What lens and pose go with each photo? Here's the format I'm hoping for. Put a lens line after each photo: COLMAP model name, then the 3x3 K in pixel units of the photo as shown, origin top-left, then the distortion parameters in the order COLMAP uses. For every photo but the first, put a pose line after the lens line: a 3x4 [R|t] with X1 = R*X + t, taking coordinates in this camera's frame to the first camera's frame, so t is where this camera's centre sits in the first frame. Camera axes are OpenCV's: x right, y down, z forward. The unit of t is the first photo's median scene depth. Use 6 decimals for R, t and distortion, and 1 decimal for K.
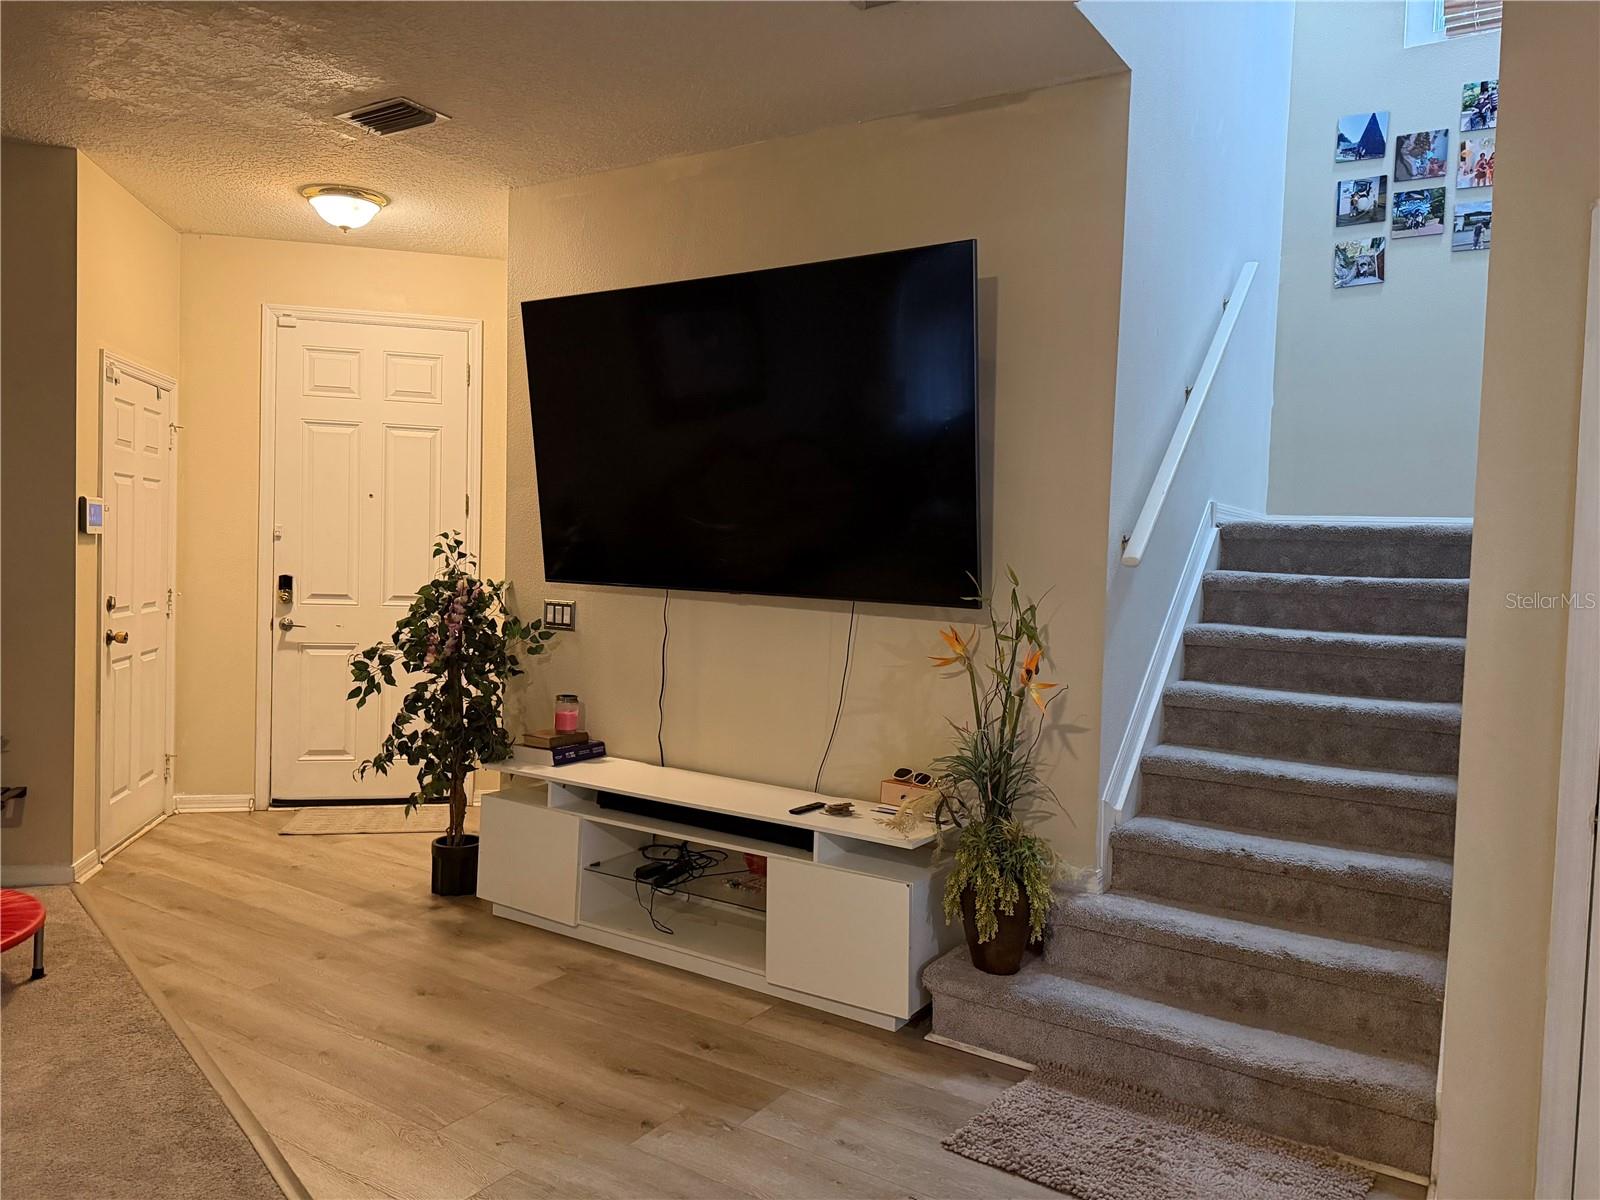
lens RADIAL K [[1144.7, 0, 792.8], [0, 1144.7, 603.9], [0, 0, 1]] dist [0.048947, -0.067603]
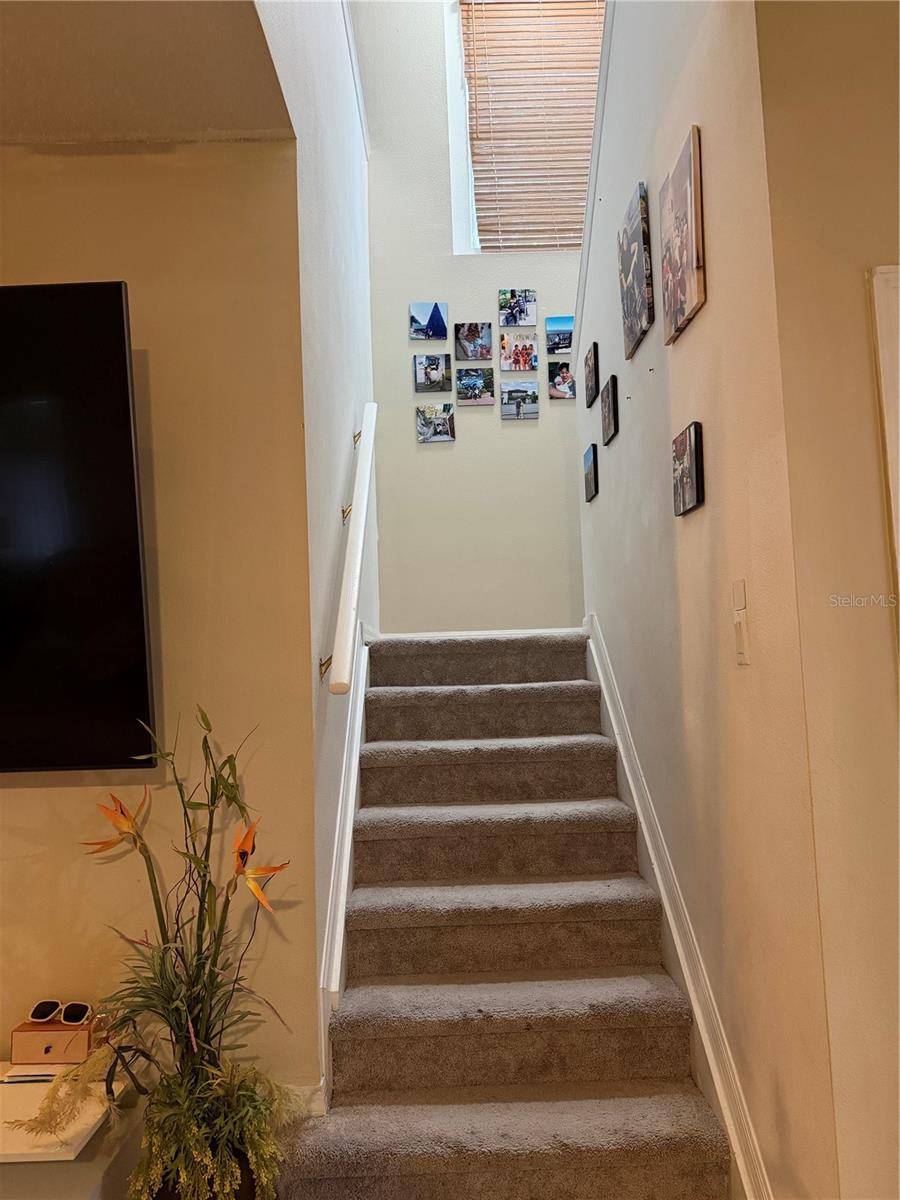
lens RADIAL K [[858.5, 0, 448.9], [0, 858.5, 604.9], [0, 0, 1]] dist [0.048947, -0.067603]
pose [[0.841169, -0.021698, 0.540337, 0.022472], [0.090513, 0.990748, -0.101121, -0.023684], [-0.533144, 0.133967, 0.835350, 0.386919]]
